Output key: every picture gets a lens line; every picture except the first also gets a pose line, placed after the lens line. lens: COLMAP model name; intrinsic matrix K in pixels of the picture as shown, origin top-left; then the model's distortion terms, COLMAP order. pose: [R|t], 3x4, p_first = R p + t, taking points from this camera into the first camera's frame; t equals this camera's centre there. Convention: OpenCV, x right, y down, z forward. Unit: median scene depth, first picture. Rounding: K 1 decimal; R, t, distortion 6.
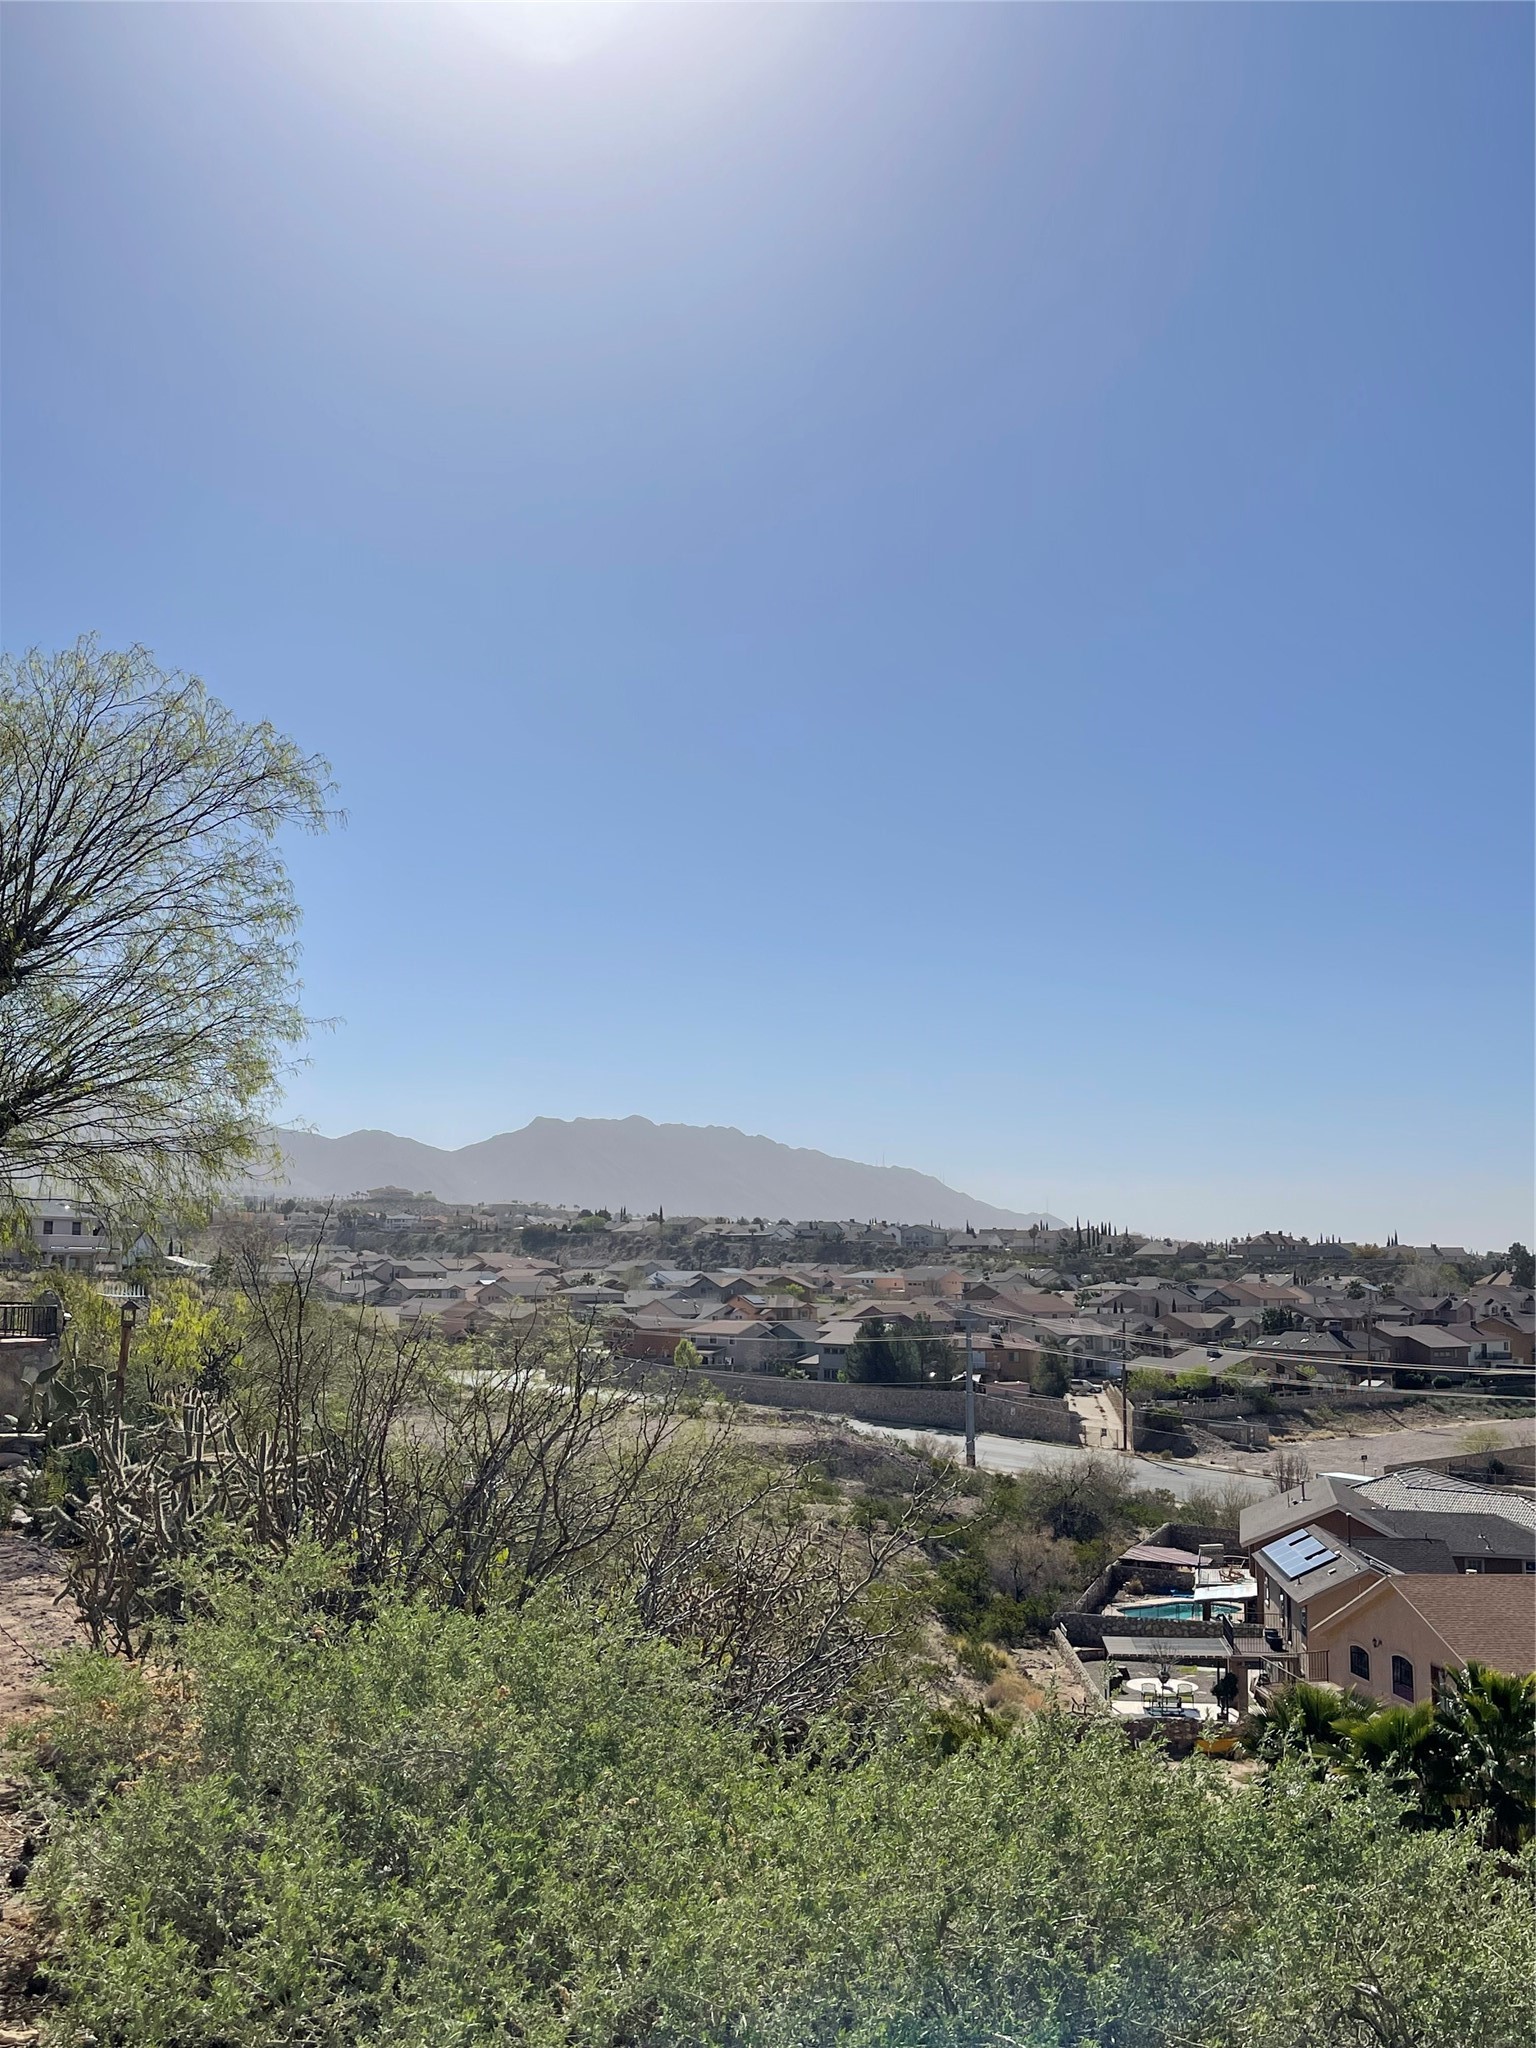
lens RADIAL K [[1912.0, 0, 767.5], [0, 1912.0, 1024.6], [0, 0, 1]] dist [0.005776, 0.000000]
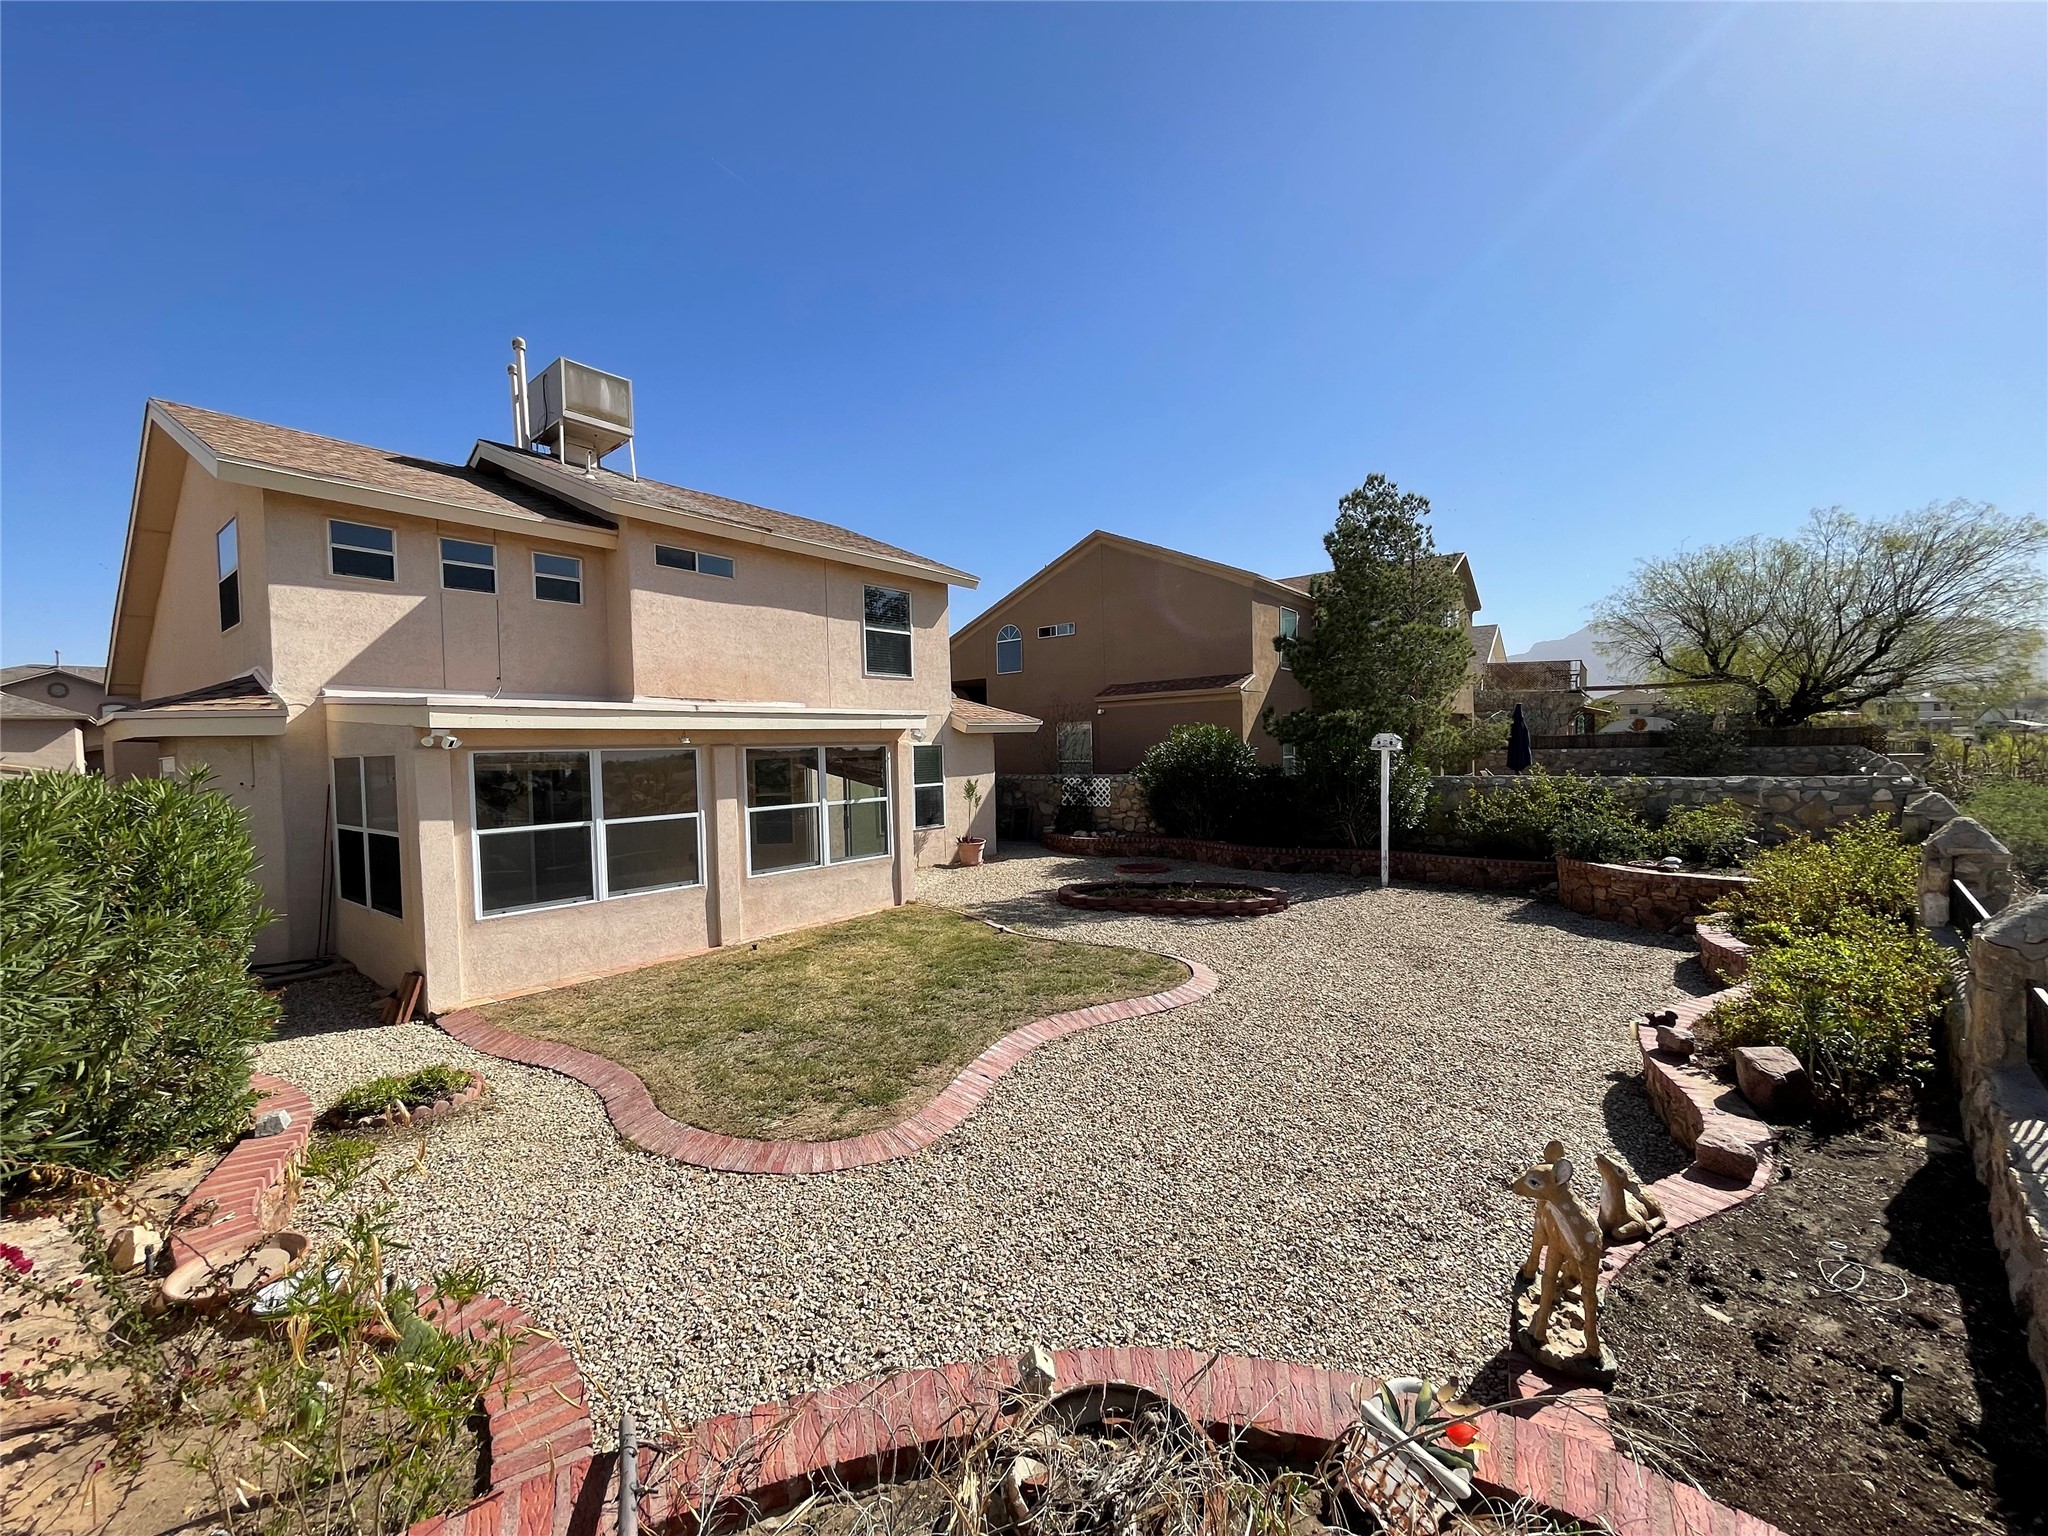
lens RADIAL K [[824.2, 0, 1017.3], [0, 824.2, 764.0], [0, 0, 1]] dist [0.002996, 0.000127]
pose [[0.378891, 0.014062, -0.925335, 0.105413], [0.133395, 0.988613, 0.069644, -0.034653], [0.915777, -0.149823, 0.372701, -0.295313]]
